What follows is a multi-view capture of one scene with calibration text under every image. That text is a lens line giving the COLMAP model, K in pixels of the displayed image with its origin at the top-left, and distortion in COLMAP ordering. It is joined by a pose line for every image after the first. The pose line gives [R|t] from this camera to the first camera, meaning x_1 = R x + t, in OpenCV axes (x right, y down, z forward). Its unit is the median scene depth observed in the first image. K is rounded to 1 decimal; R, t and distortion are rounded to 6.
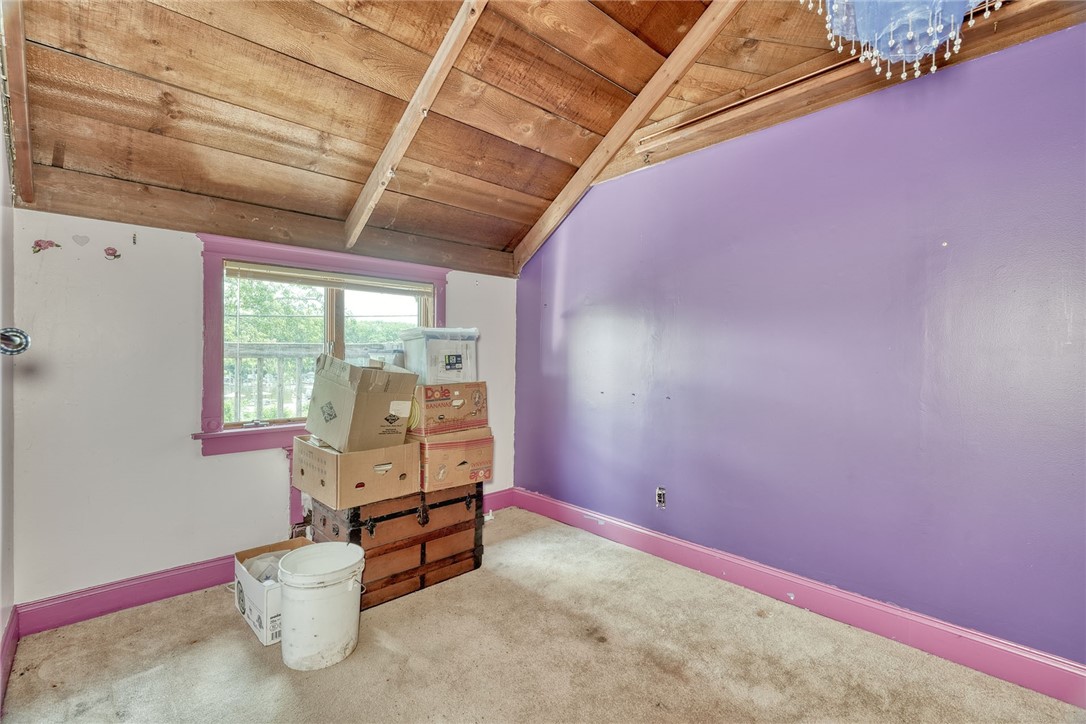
lens RADIAL K [[488.9, 0, 542.9], [0, 488.9, 361.4], [0, 0, 1]] dist [-0.003714, 0.003333]
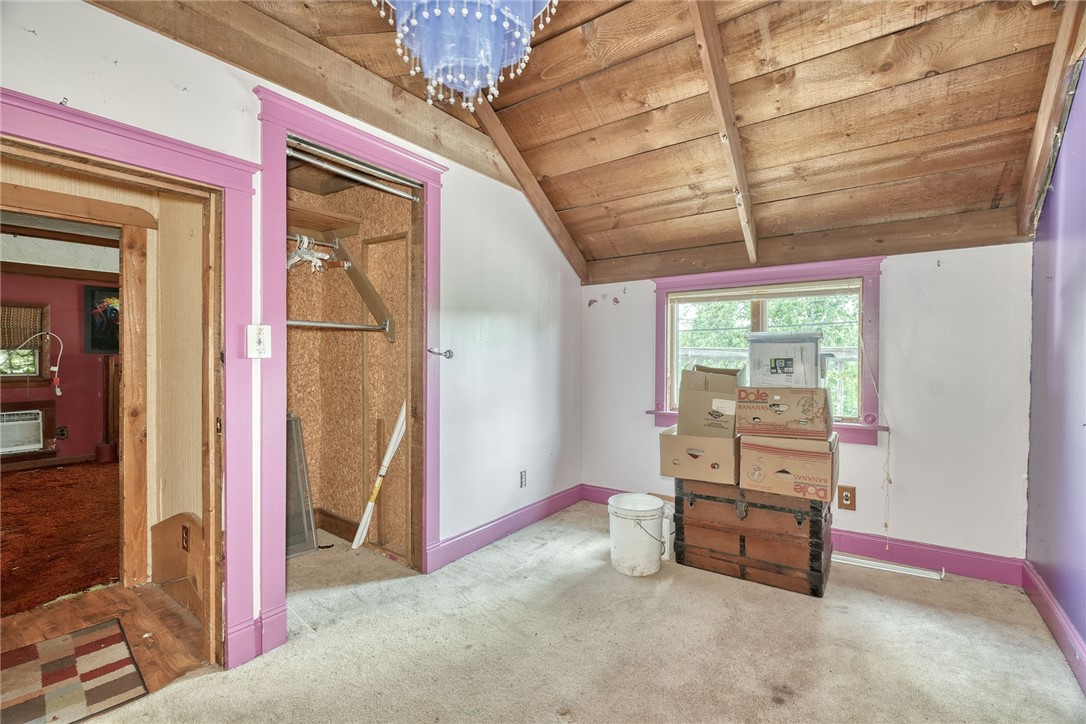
lens RADIAL K [[488.9, 0, 541.2], [0, 488.9, 360.0], [0, 0, 1]] dist [-0.003714, 0.003333]
pose [[0.196622, 0.001067, -0.980479, 0.702541], [-0.012193, 0.999925, -0.001357, -0.003100], [0.980404, 0.012222, 0.196620, 0.355717]]
